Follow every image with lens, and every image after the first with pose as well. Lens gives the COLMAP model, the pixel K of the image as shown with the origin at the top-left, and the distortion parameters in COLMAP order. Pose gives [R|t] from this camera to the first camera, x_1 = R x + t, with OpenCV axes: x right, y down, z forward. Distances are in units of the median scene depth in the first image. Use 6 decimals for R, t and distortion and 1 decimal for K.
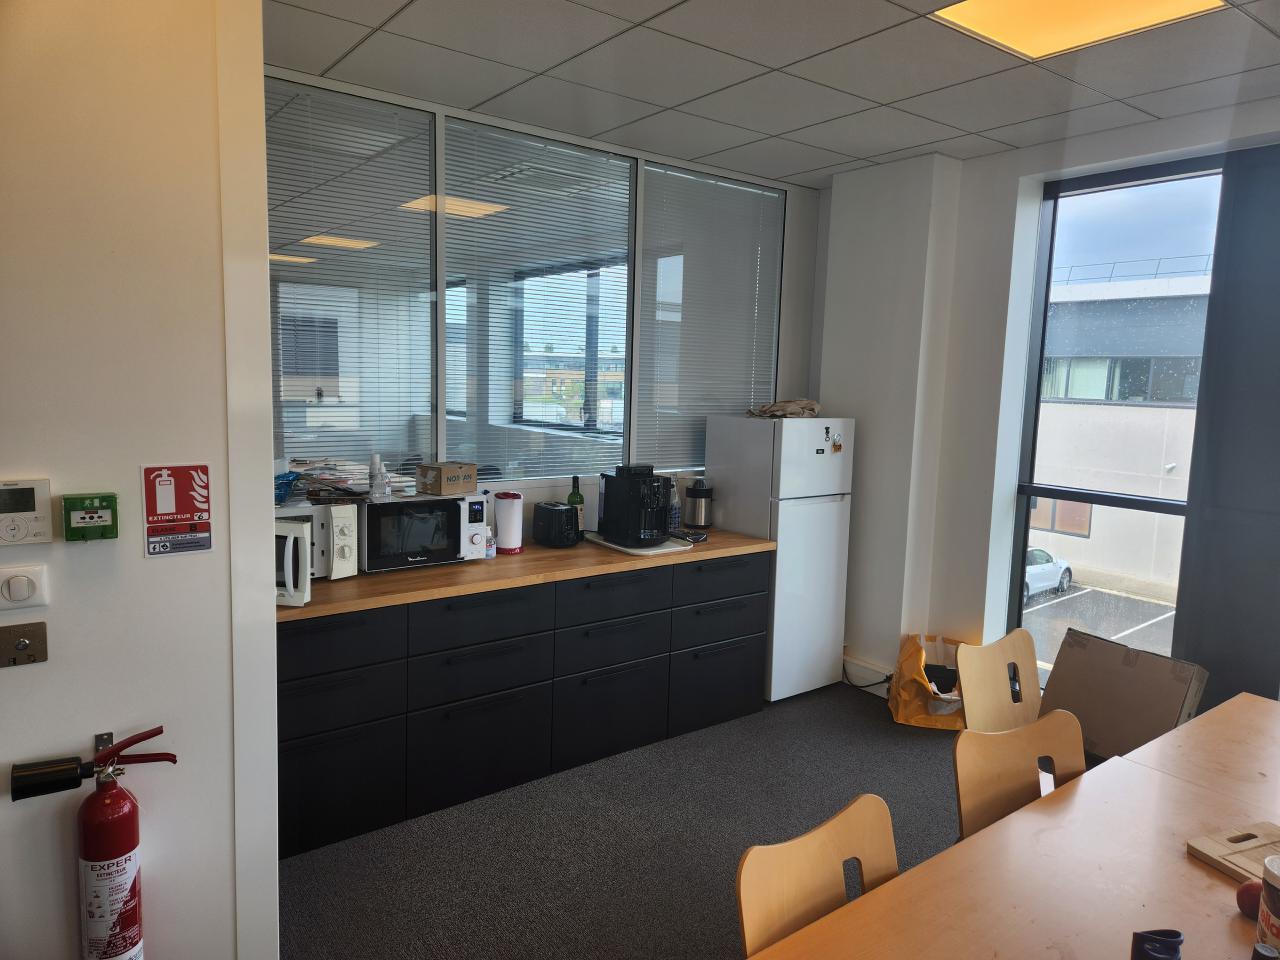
lens RADIAL K [[860.6, 0, 640.1], [0, 860.6, 474.0], [0, 0, 1]] dist [0.024143, -0.012678]
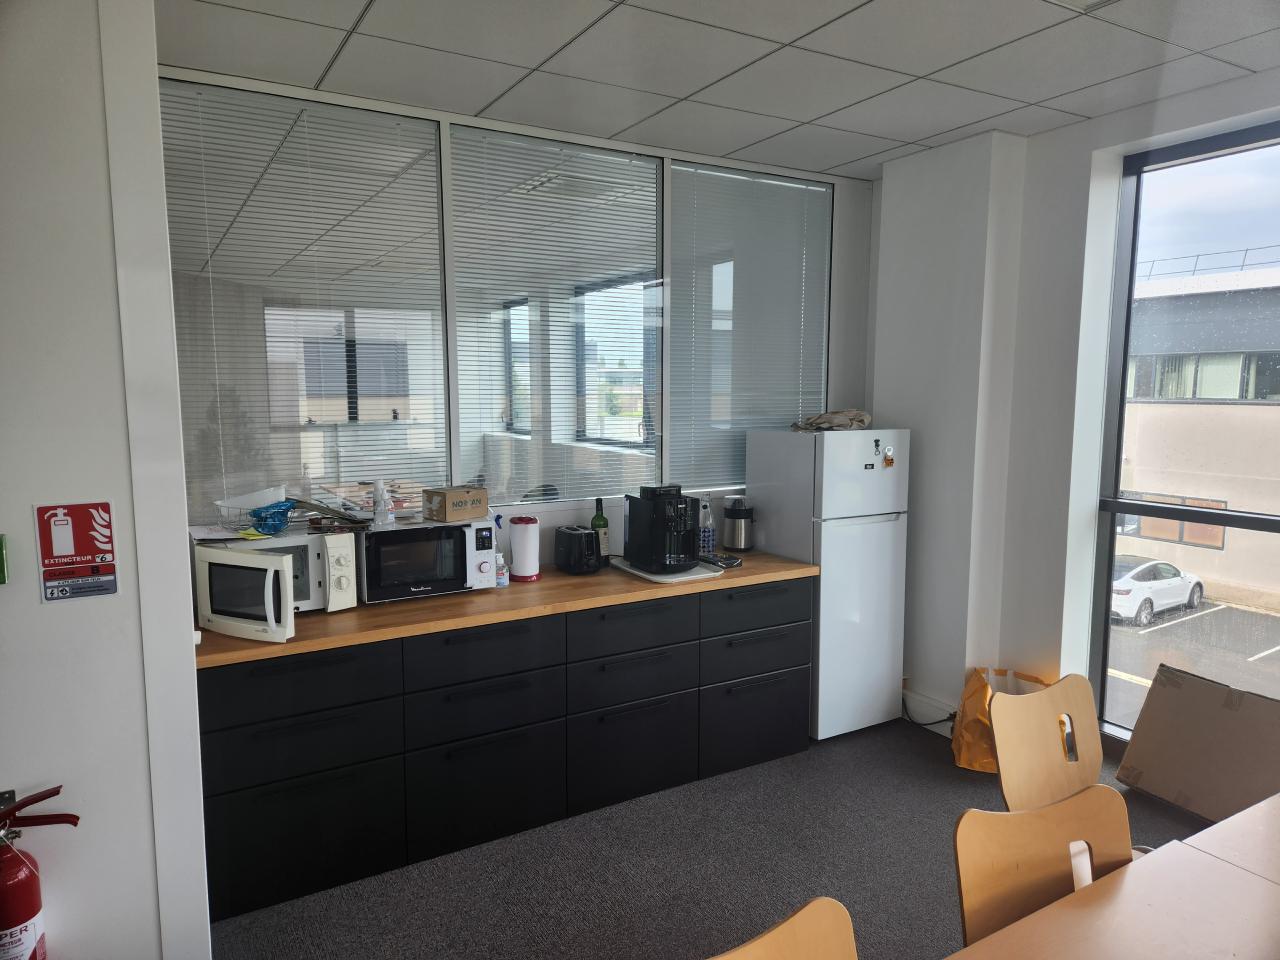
lens RADIAL K [[860.6, 0, 637.5], [0, 860.6, 488.1], [0, 0, 1]] dist [0.024143, -0.012678]
pose [[0.992756, -0.015927, -0.119084, 0.075669], [0.015994, 0.999872, -0.000391, -0.007158], [0.119075, -0.001516, 0.992884, 0.065847]]
